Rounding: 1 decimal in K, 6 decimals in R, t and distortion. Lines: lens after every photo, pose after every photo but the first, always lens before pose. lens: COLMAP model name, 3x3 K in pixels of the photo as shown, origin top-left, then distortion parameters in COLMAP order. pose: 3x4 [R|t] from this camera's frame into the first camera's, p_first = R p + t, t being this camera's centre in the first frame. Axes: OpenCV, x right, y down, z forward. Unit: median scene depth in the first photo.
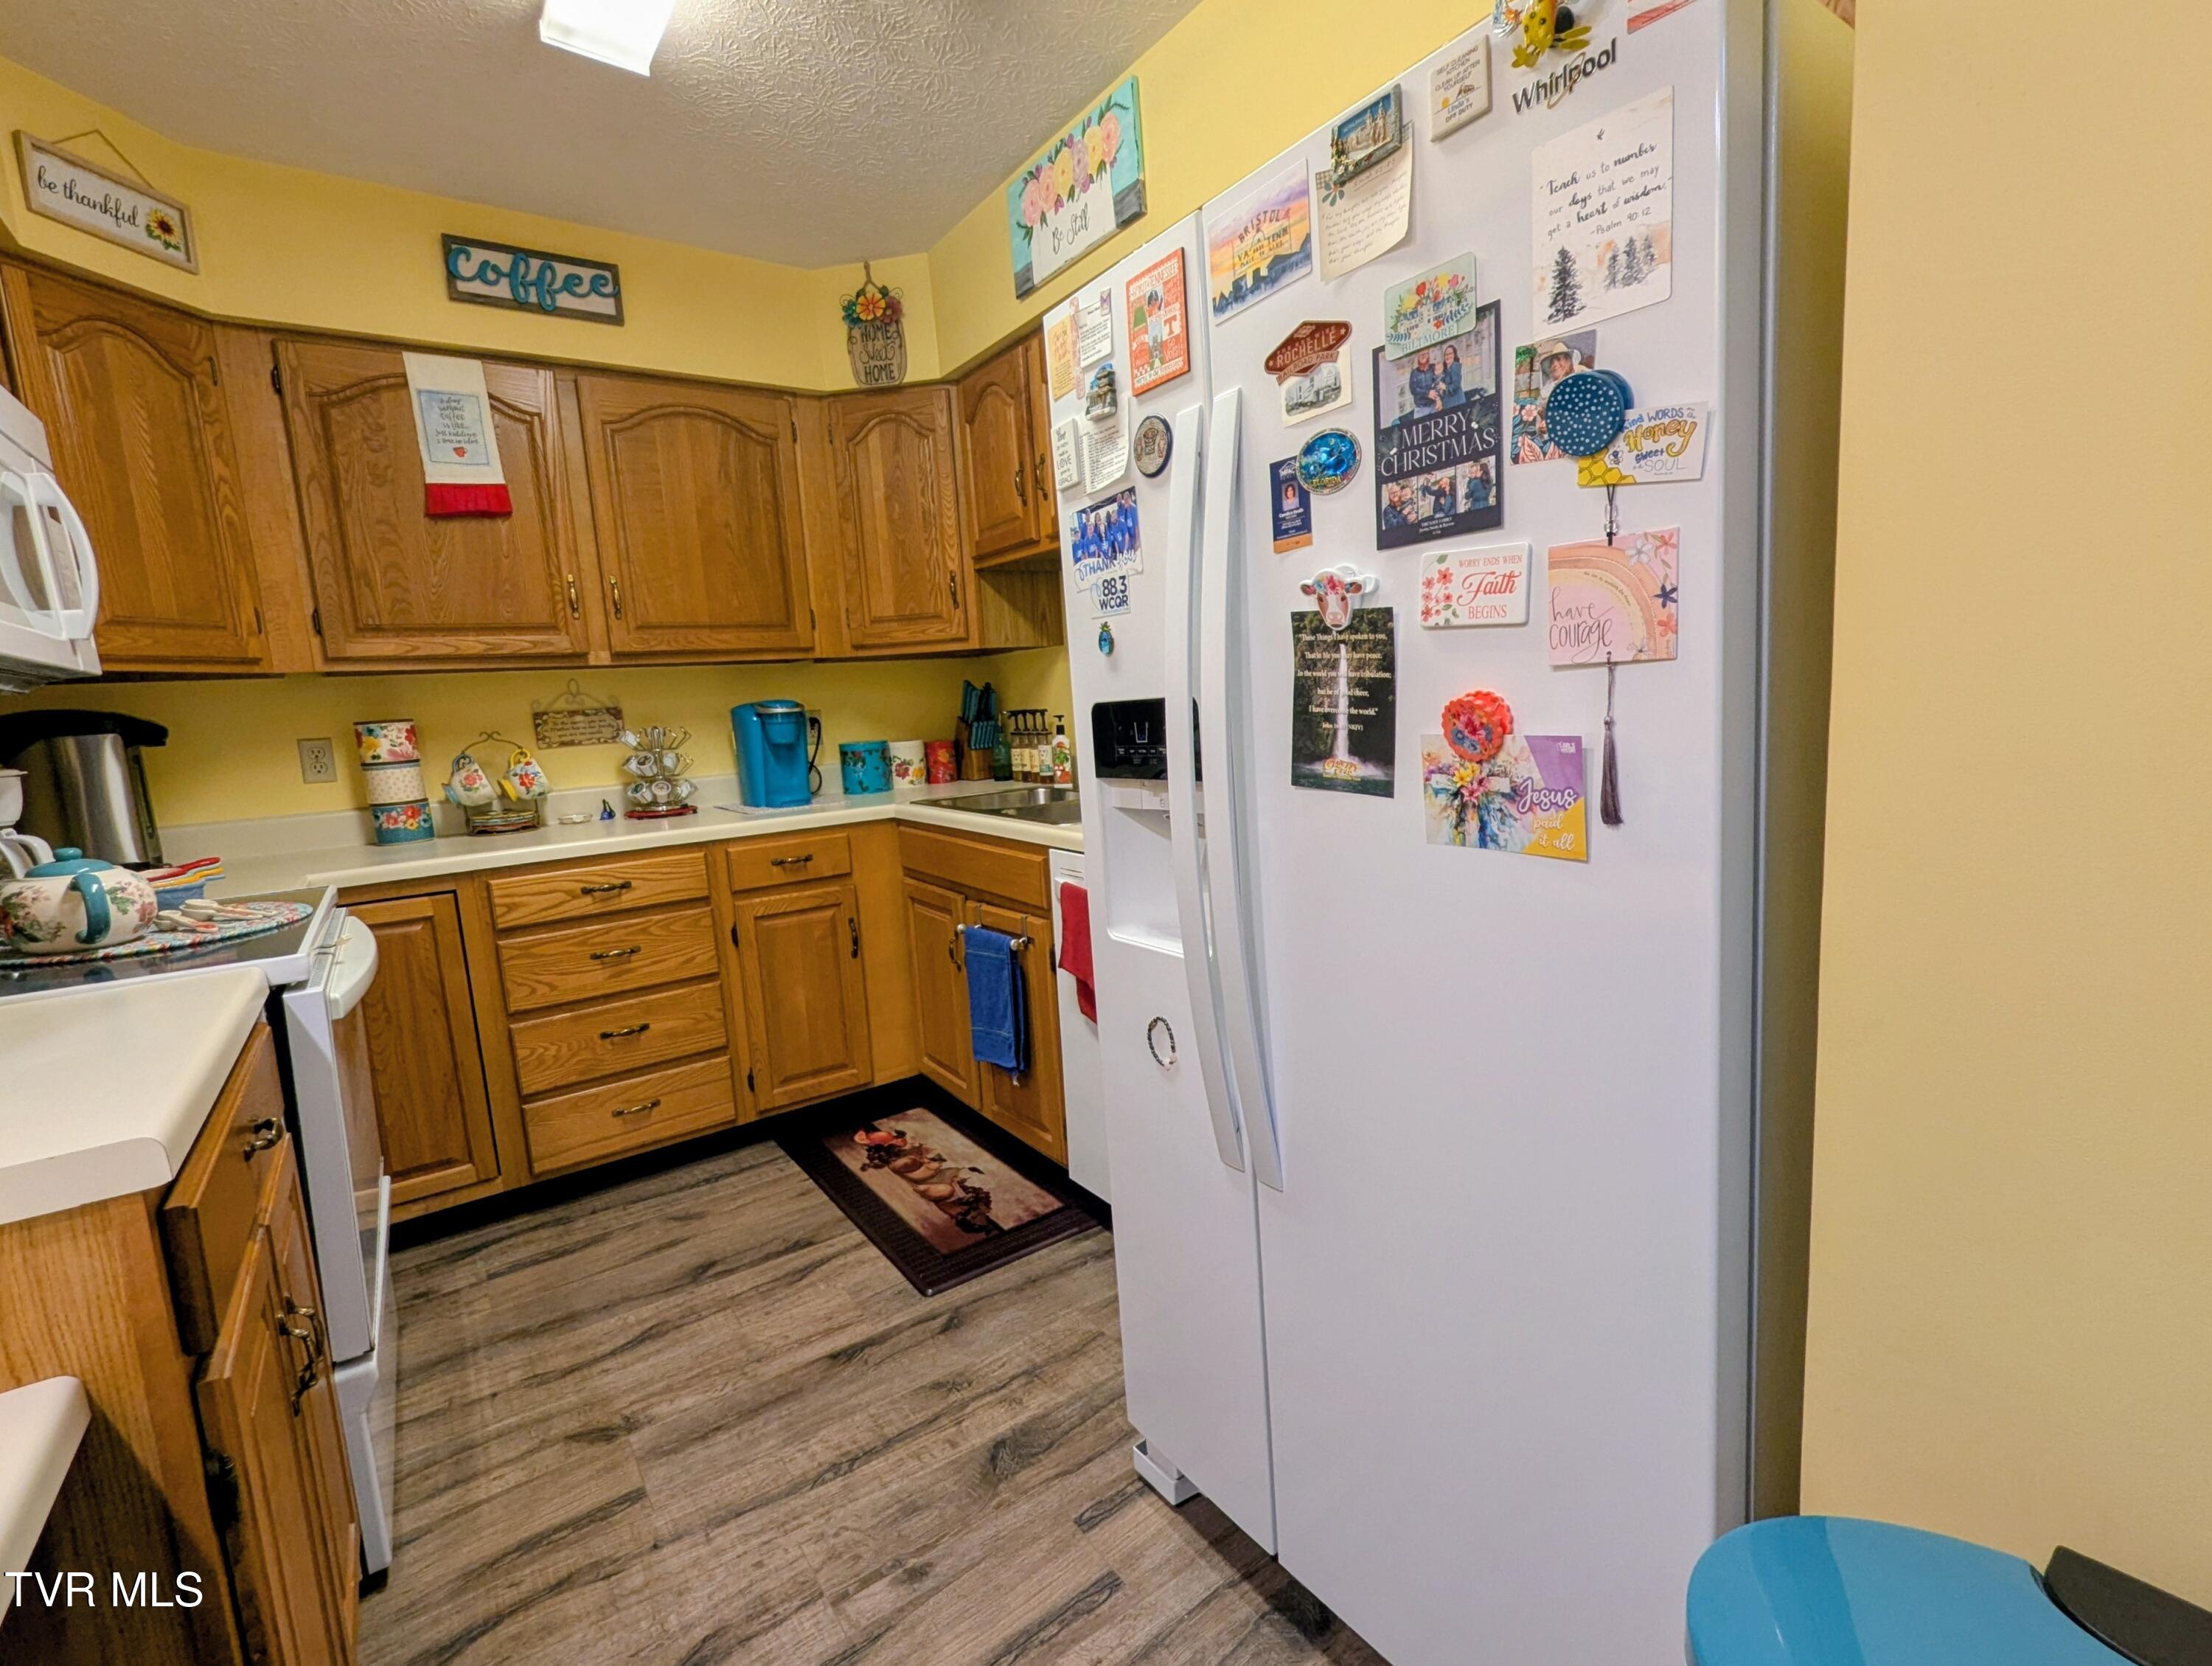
lens RADIAL K [[955.6, 0, 1103.0], [0, 955.6, 823.7], [0, 0, 1]] dist [-0.001468, -0.000071]
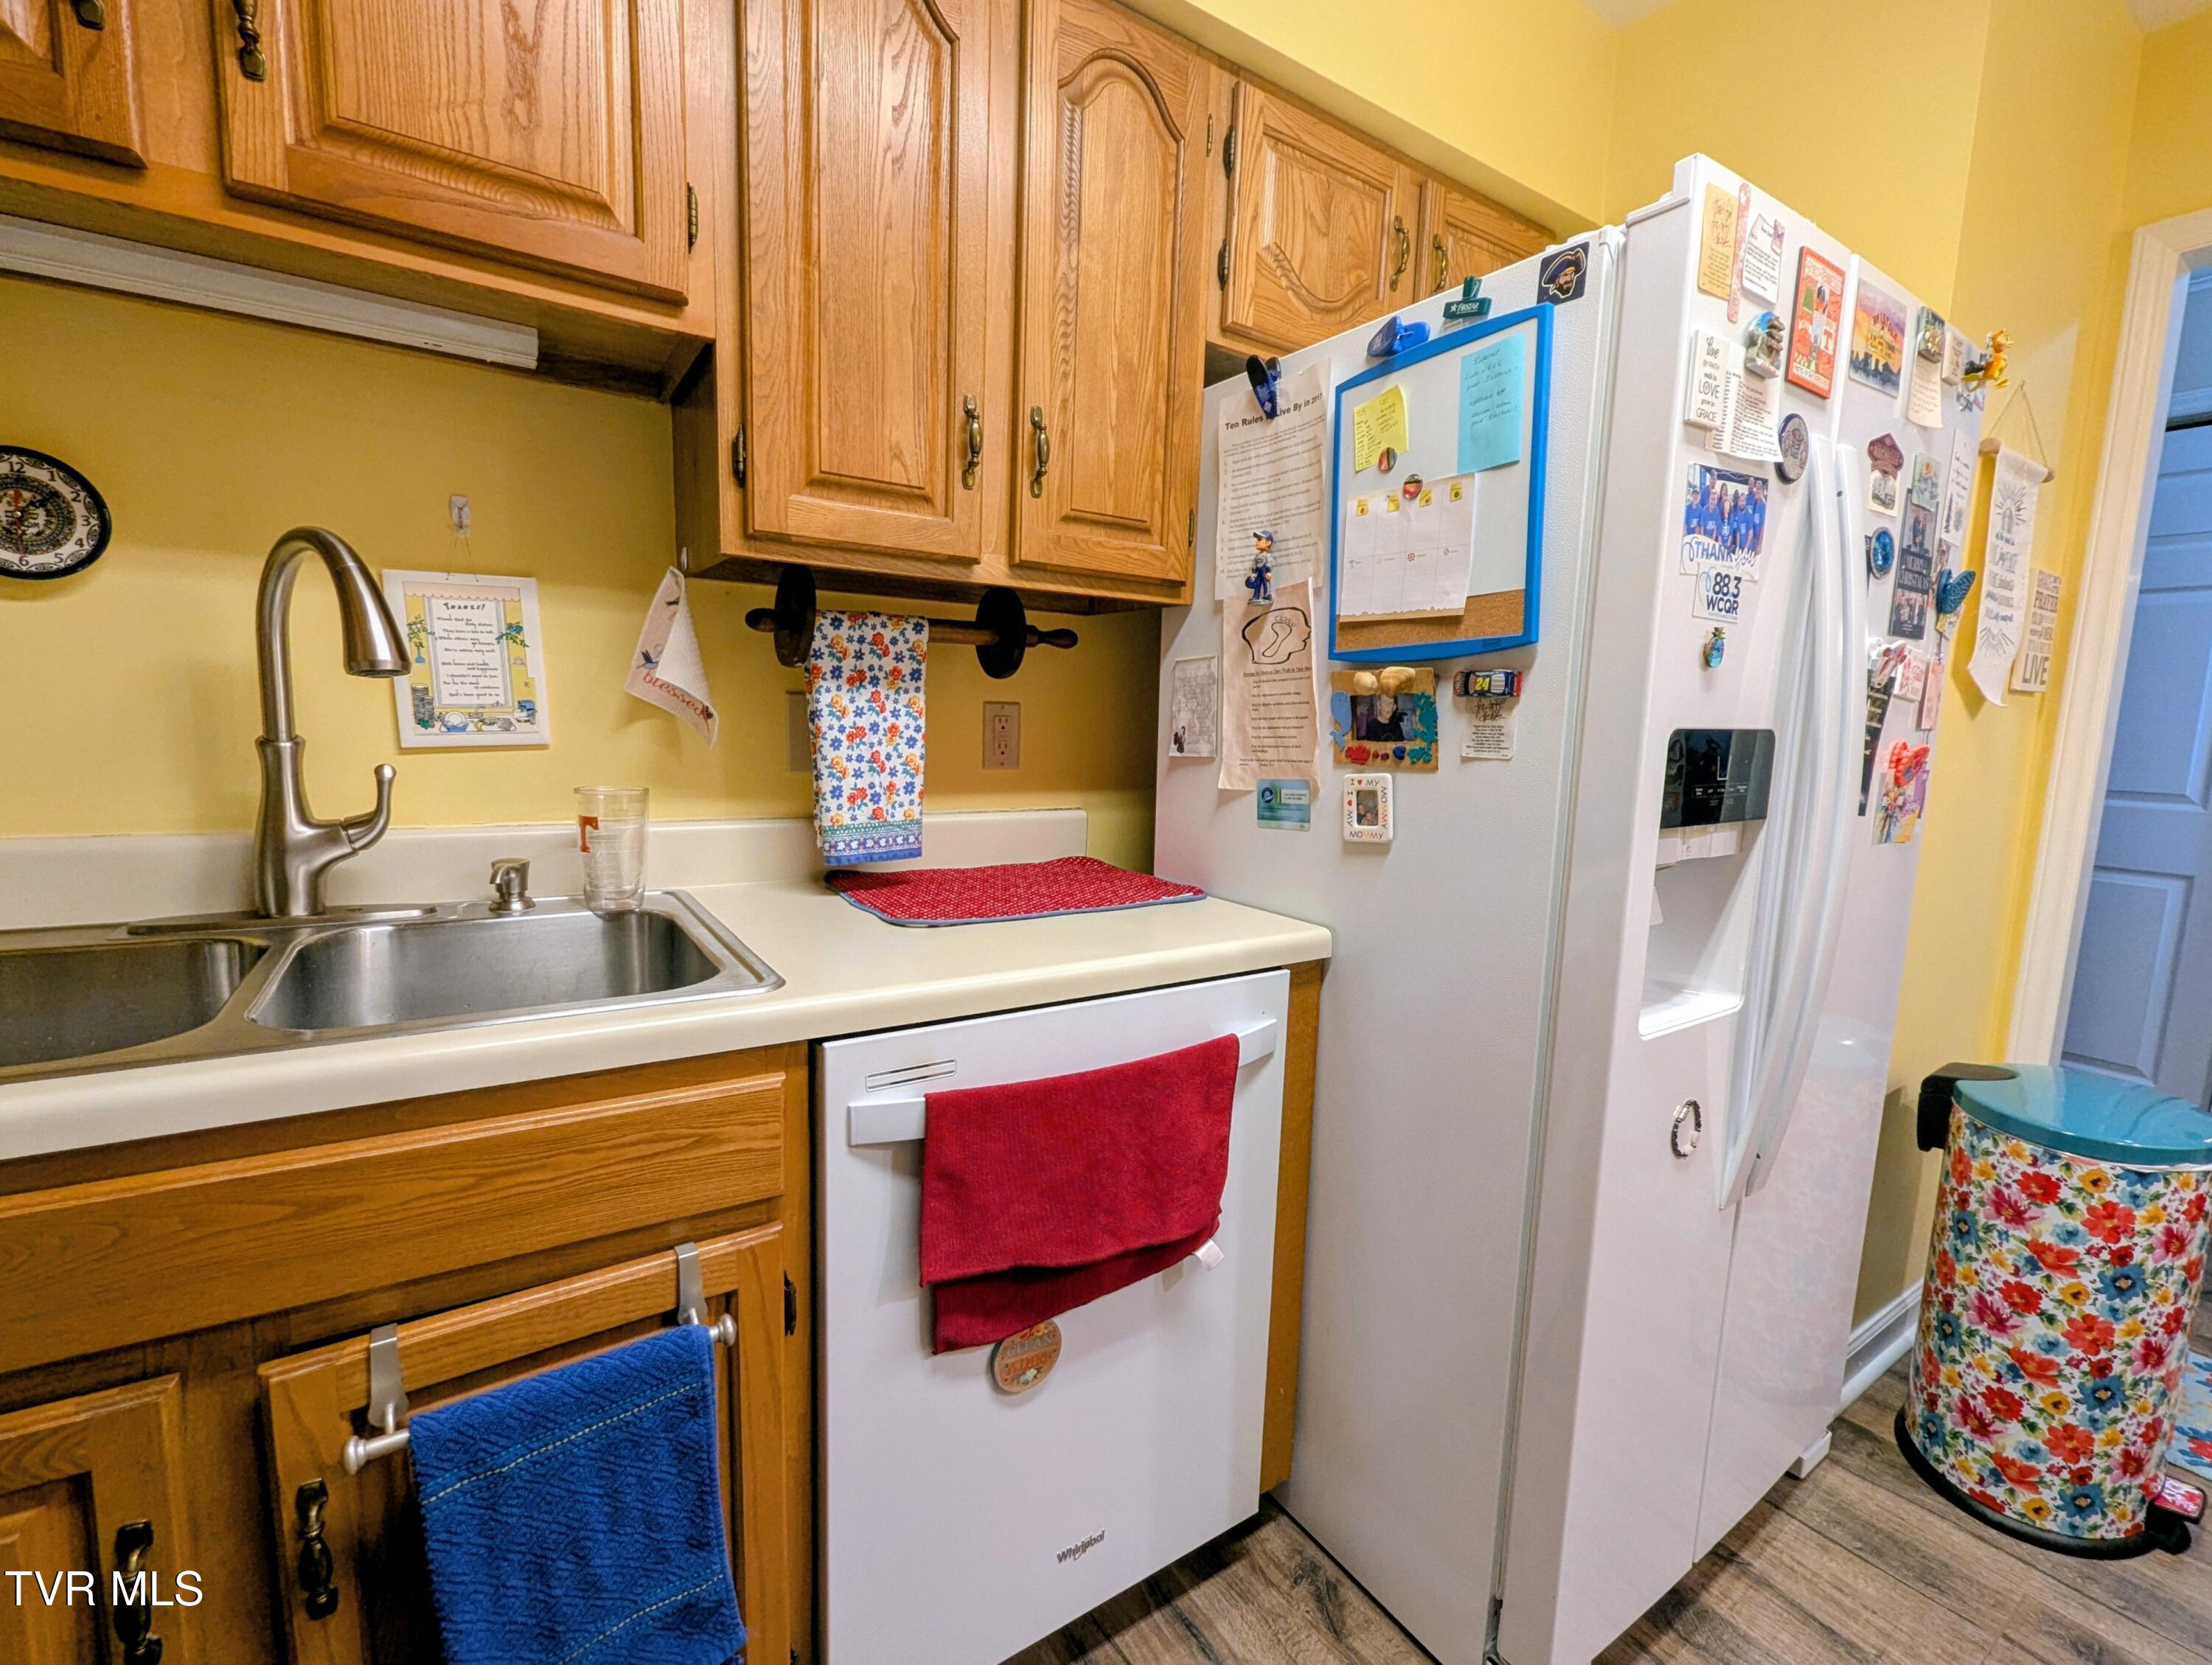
lens RADIAL K [[955.5, 0, 1101.8], [0, 955.5, 833.3], [0, 0, 1]] dist [-0.001468, -0.000071]
pose [[0.052122, -0.067274, 0.996372, -0.819173], [0.097123, 0.993340, 0.061989, -0.142220], [-0.993907, 0.093540, 0.058309, 1.483240]]
